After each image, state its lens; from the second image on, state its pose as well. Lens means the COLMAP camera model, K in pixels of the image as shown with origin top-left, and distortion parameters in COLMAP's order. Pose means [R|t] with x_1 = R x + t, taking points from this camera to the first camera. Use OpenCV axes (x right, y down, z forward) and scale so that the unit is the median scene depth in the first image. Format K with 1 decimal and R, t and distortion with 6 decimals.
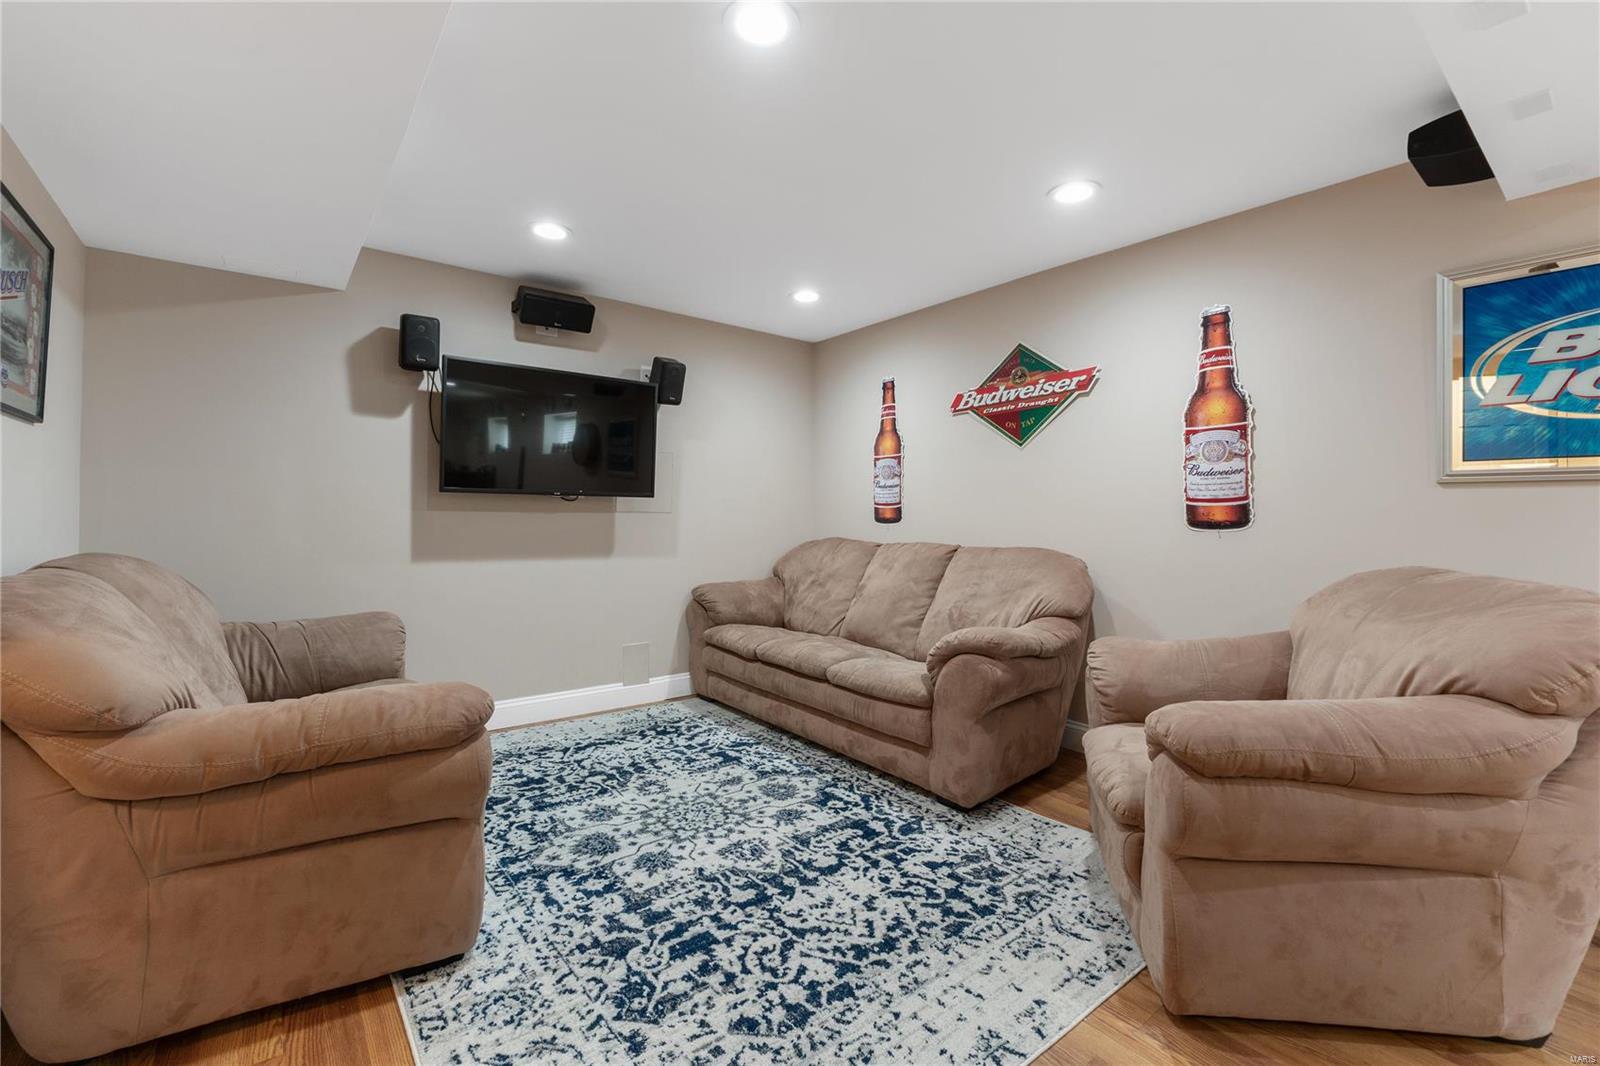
lens RADIAL K [[692.9, 0, 829.5], [0, 692.9, 507.9], [0, 0, 1]] dist [-0.010103, 0.000254]
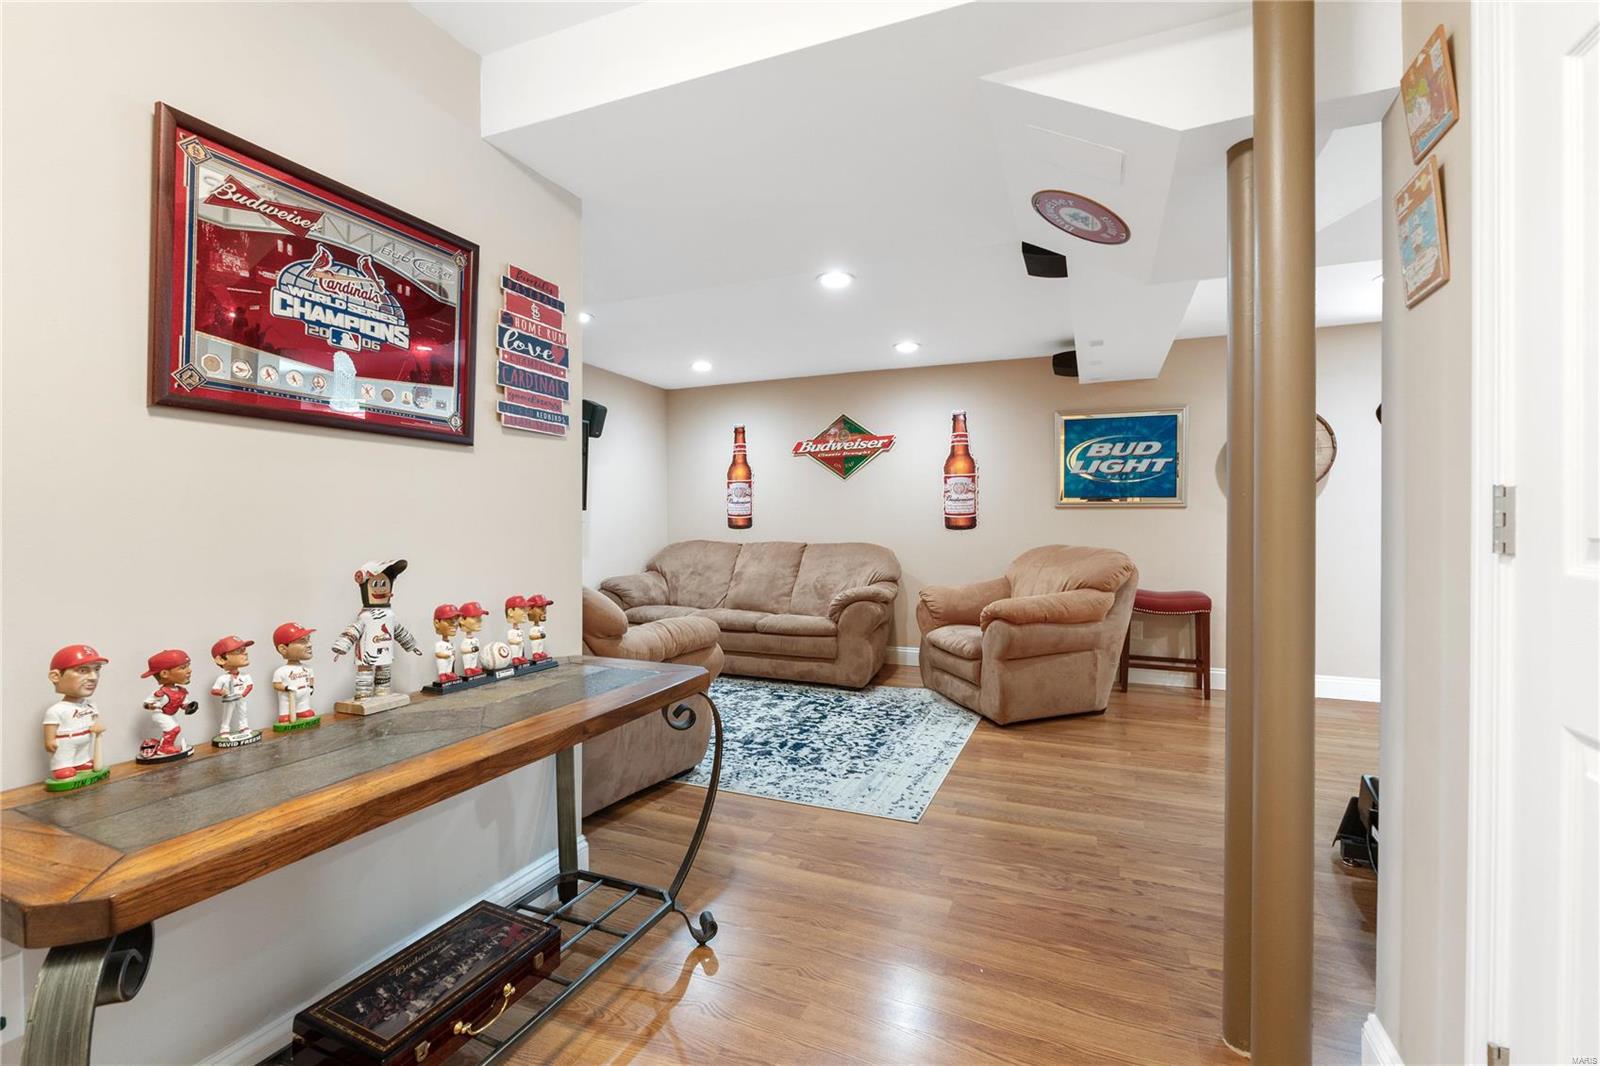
lens RADIAL K [[692.9, 0, 833.4], [0, 692.9, 520.5], [0, 0, 1]] dist [-0.010103, 0.000254]
pose [[0.865400, -0.001958, 0.501078, -0.718612], [-0.001290, 0.999980, 0.006135, -0.006380], [-0.501081, -0.005956, 0.865380, -0.479563]]
